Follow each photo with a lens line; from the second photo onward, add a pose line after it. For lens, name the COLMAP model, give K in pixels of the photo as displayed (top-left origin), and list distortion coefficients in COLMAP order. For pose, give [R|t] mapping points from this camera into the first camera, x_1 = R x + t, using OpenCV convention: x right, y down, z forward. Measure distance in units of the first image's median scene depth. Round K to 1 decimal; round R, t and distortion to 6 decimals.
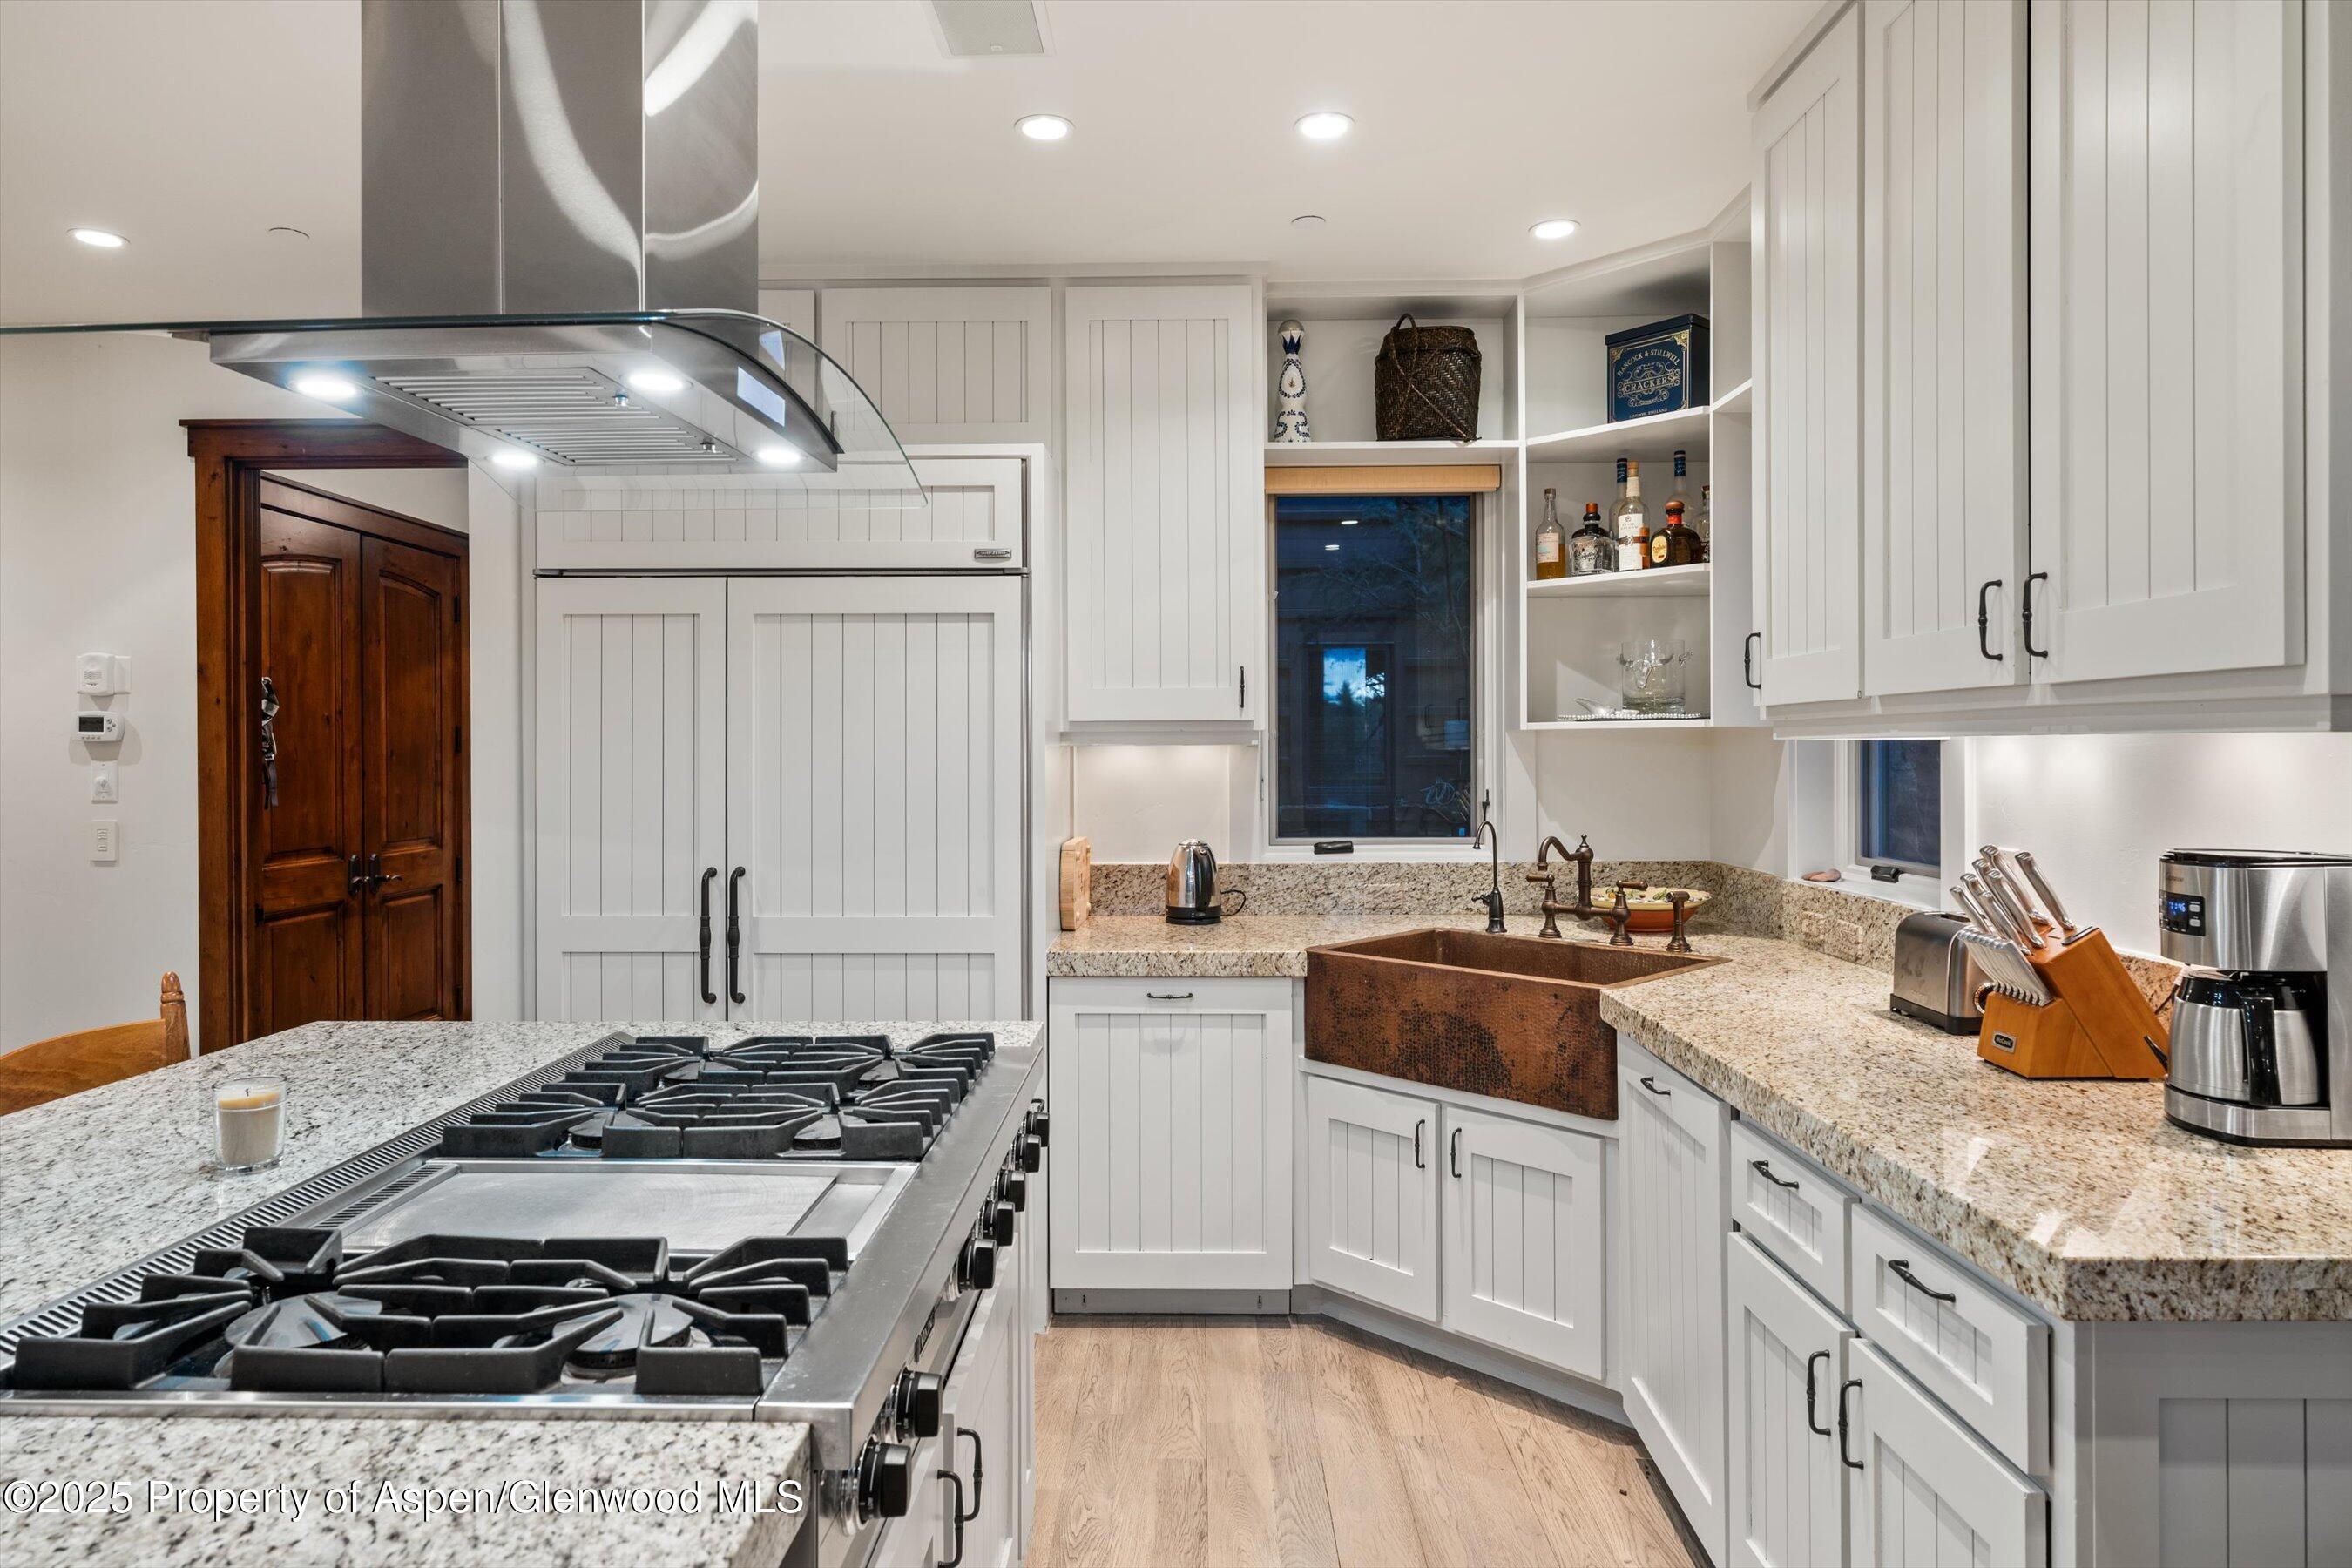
lens RADIAL K [[1414.1, 0, 1149.6], [0, 1414.1, 747.5], [0, 0, 1]] dist [-0.002283, 0.001596]
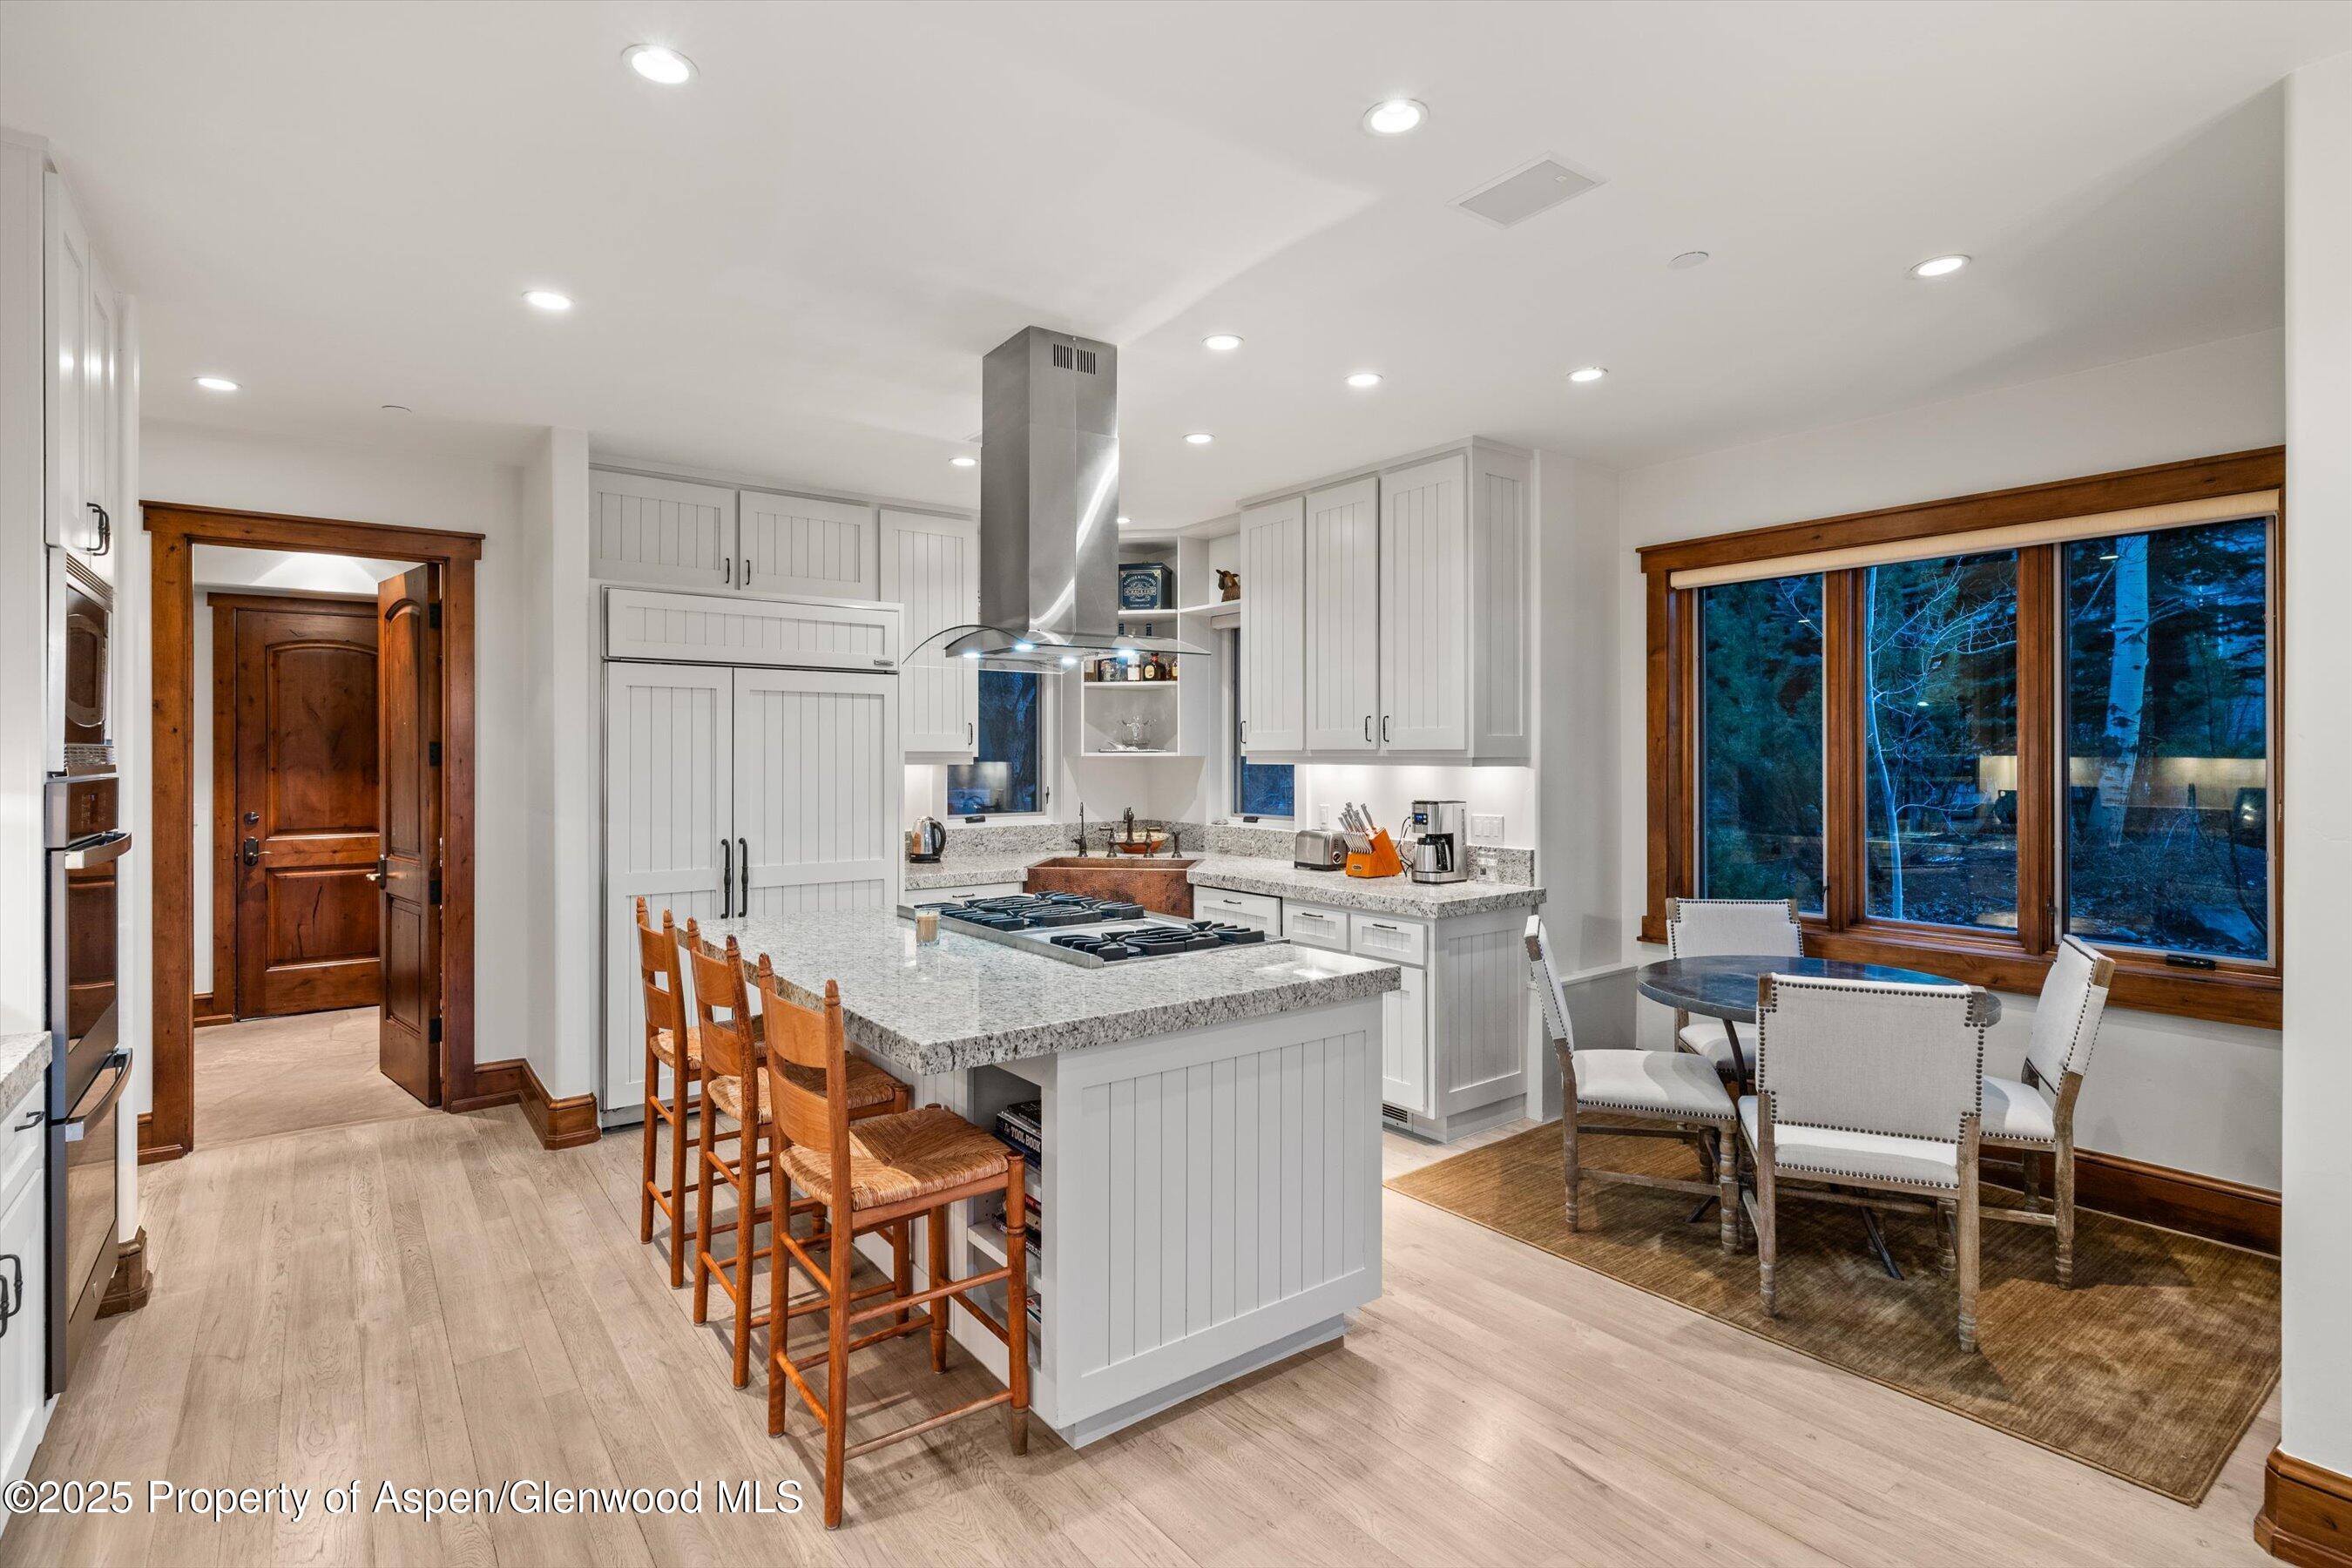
lens RADIAL K [[1136.9, 0, 1168.1], [0, 1136.9, 751.1], [0, 0, 1]] dist [-0.016002, -0.000211]
pose [[0.783841, 0.004286, 0.620947, -0.590994], [-0.002683, 0.999990, -0.003516, -0.013734], [-0.620956, 0.001090, 0.783844, -0.312457]]
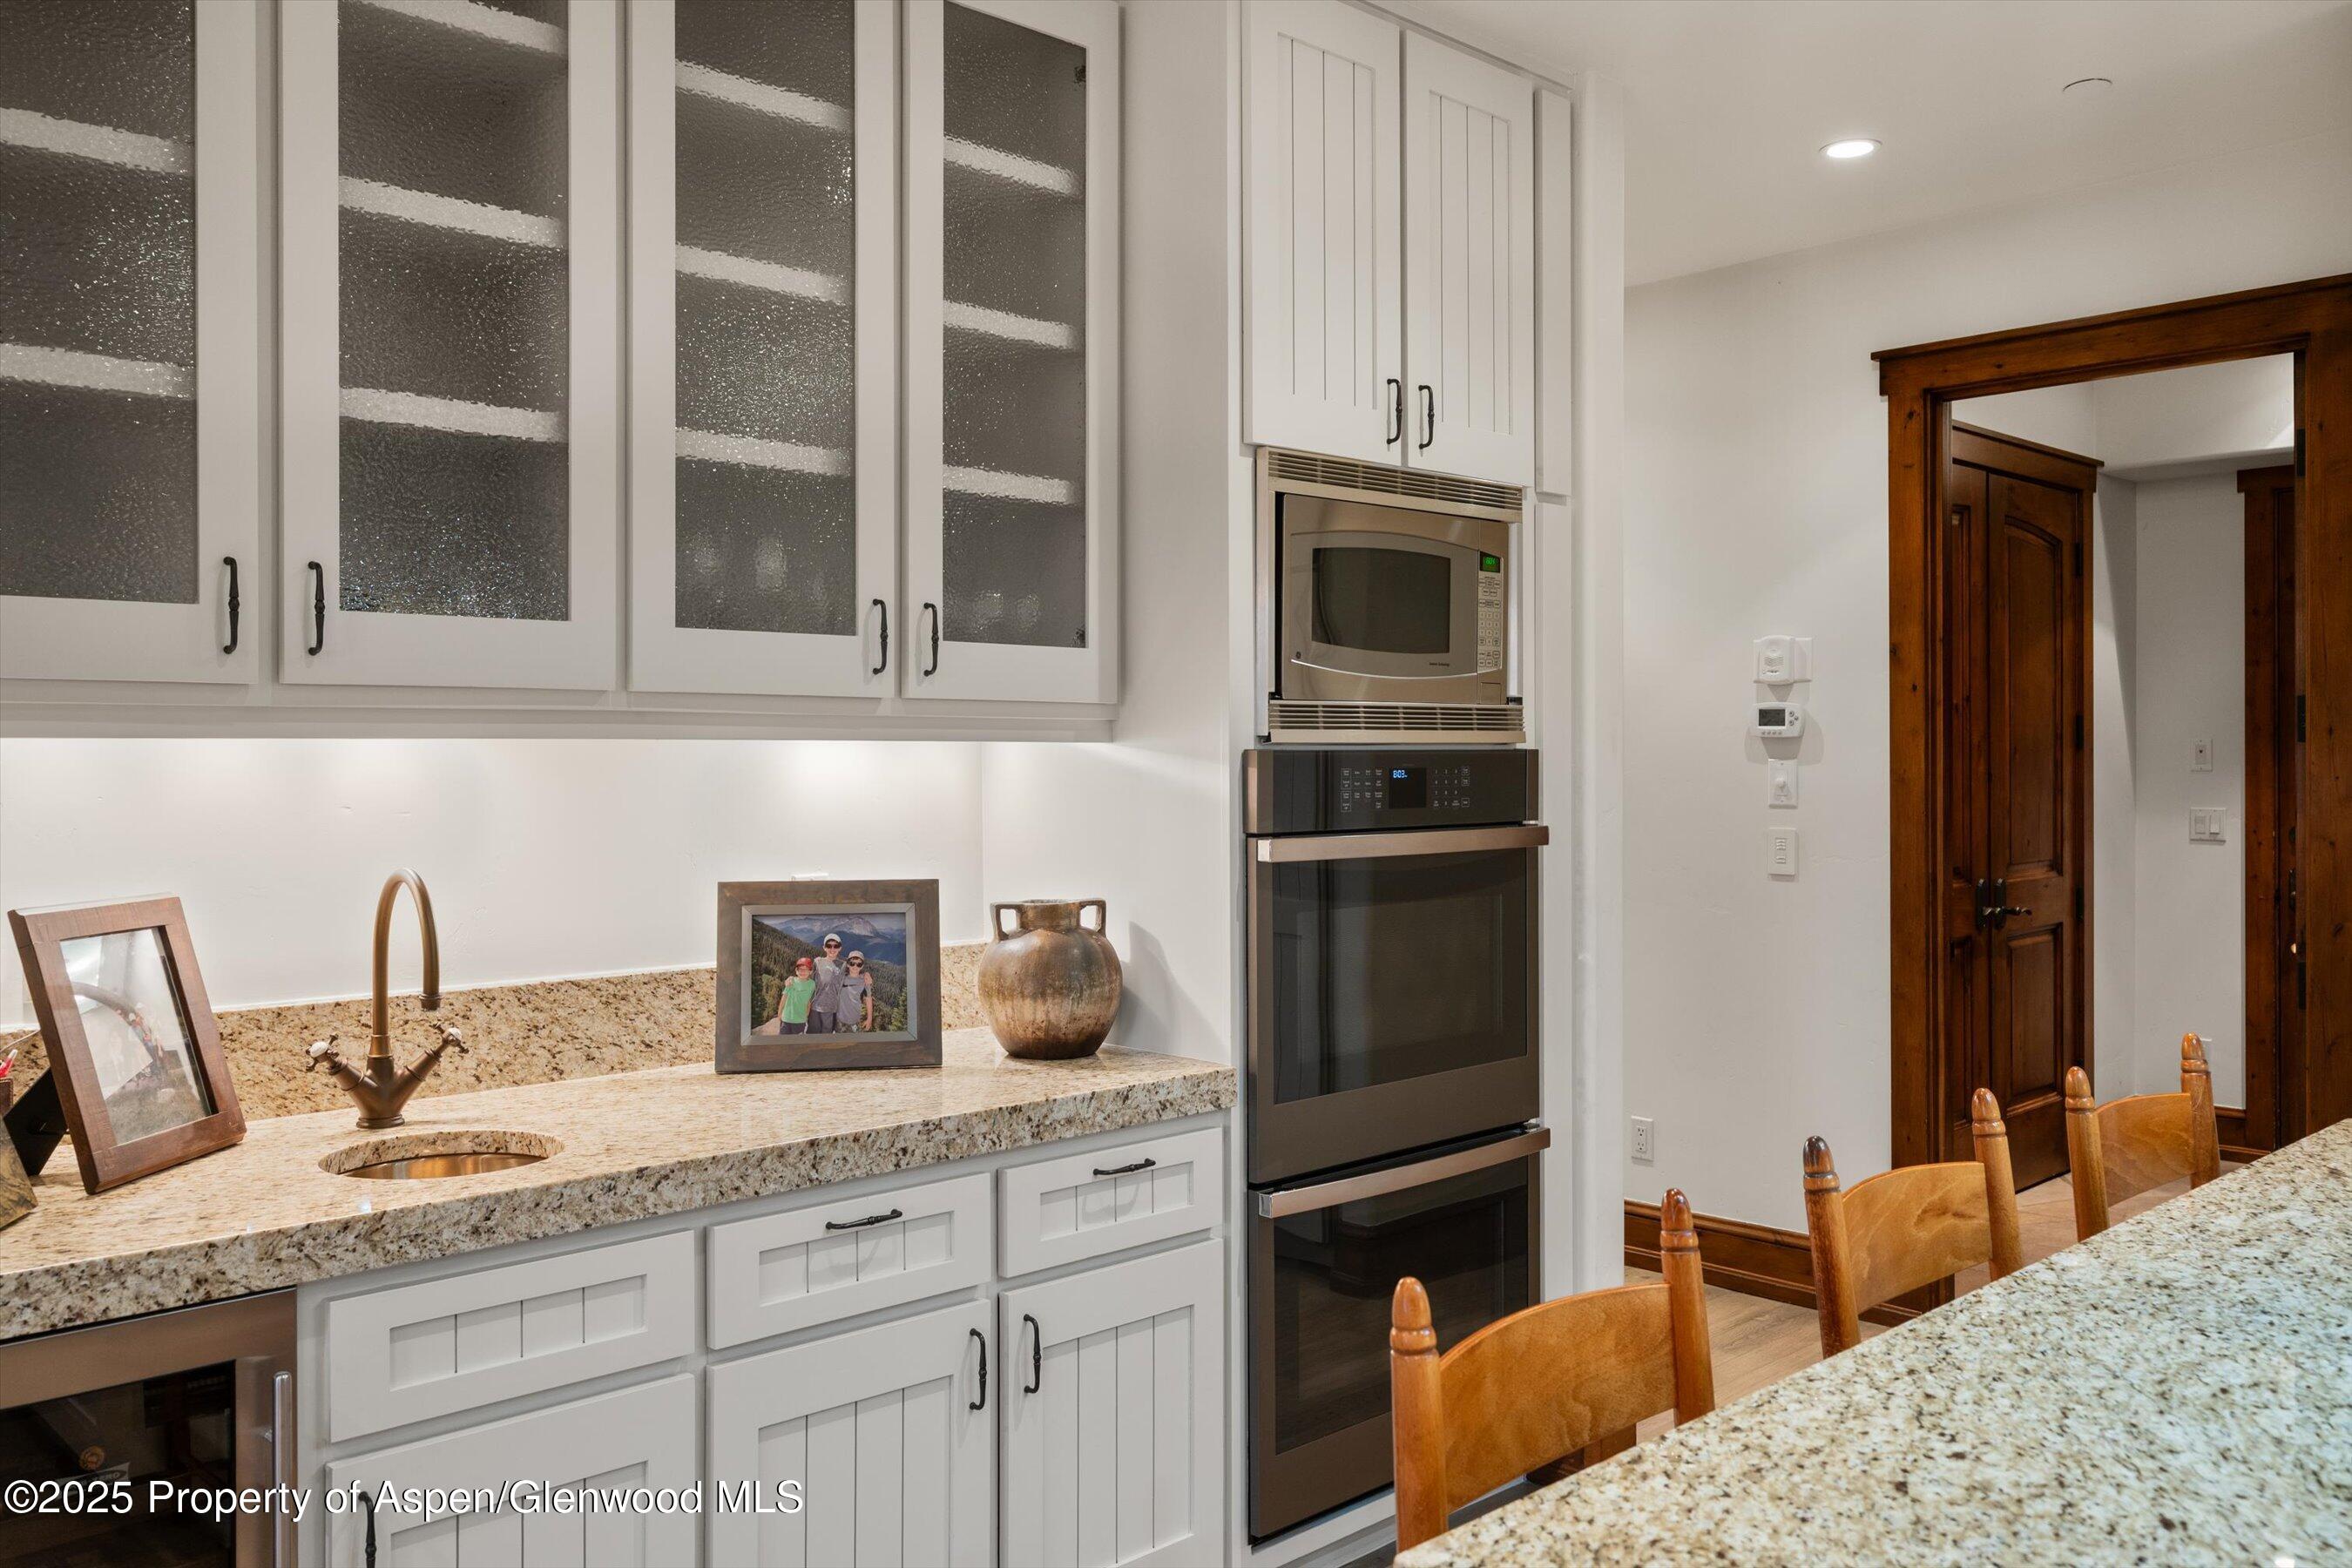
lens RADIAL K [[1851.1, 0, 1173.9], [0, 1851.1, 770.0], [0, 0, 1]] dist [0.008404, 0.001282]
pose [[0.704306, 0.009890, -0.709828, -0.196324], [0.001646, 0.999878, 0.015564, -0.002475], [0.709895, -0.012130, 0.704203, -0.069307]]
